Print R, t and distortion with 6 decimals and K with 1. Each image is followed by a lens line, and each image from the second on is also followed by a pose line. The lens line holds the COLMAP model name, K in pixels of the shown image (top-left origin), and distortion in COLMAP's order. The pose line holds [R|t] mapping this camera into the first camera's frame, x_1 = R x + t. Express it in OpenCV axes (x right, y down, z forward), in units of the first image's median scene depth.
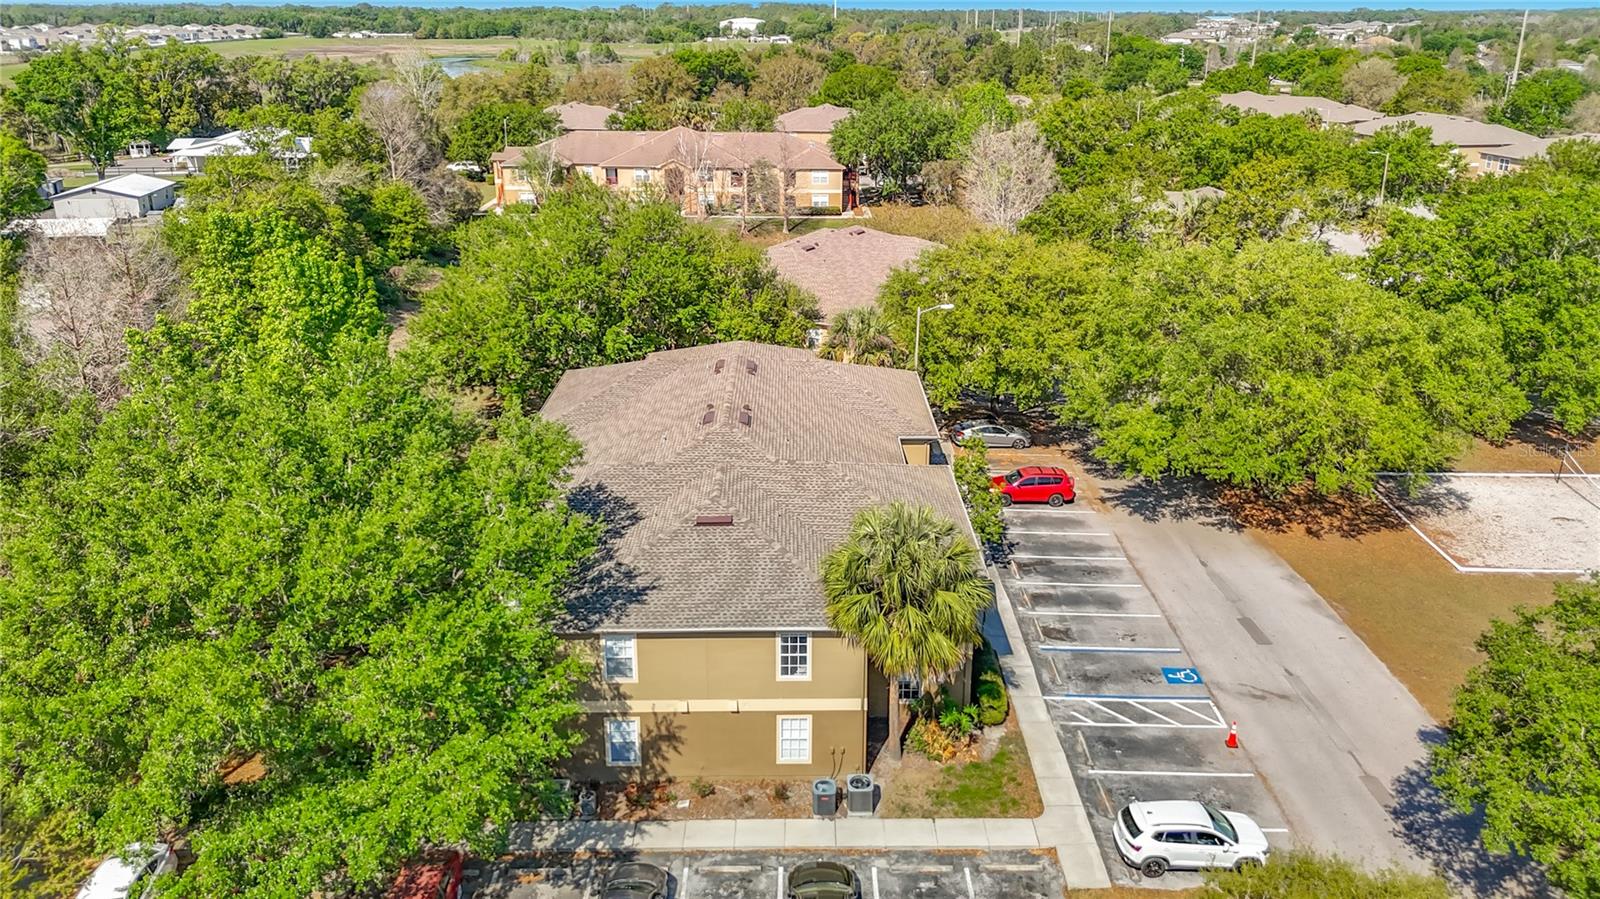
lens RADIAL K [[1227.2, 0, 800.0], [0, 1227.2, 449.5], [0, 0, 1]] dist [0.062977, -0.125939]
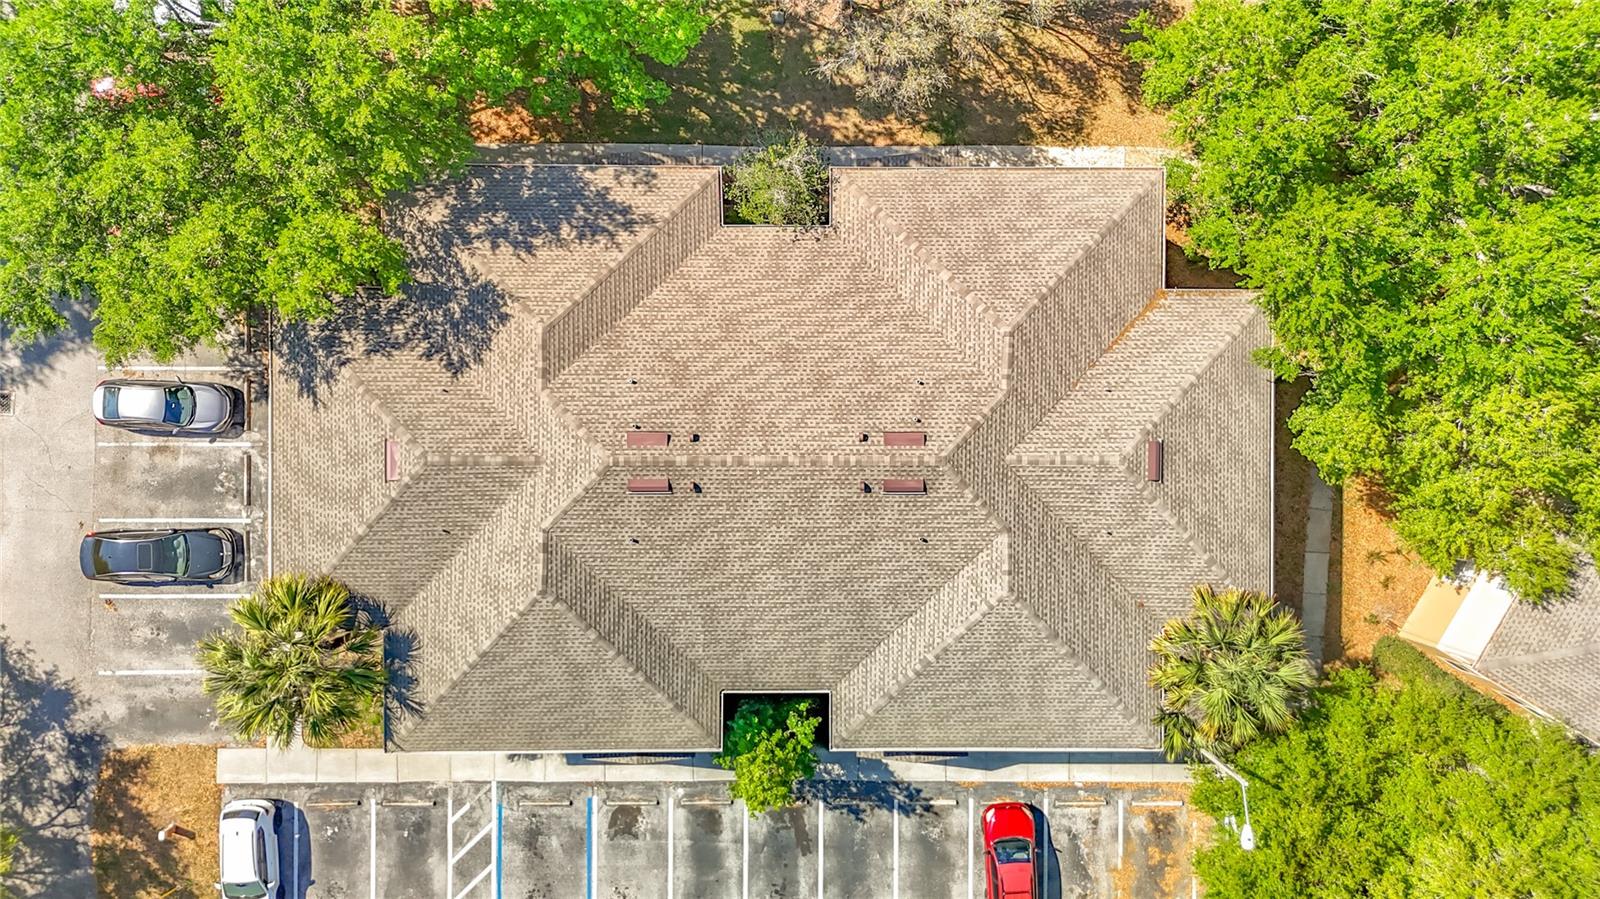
lens RADIAL K [[1227.2, 0, 800.0], [0, 1227.2, 449.5], [0, 0, 1]] dist [0.062977, -0.125939]
pose [[-0.003936, 0.999992, -0.000862, -0.073526], [-0.333727, -0.000501, 0.942670, -0.846456], [0.942661, 0.003998, 0.333727, 0.923672]]
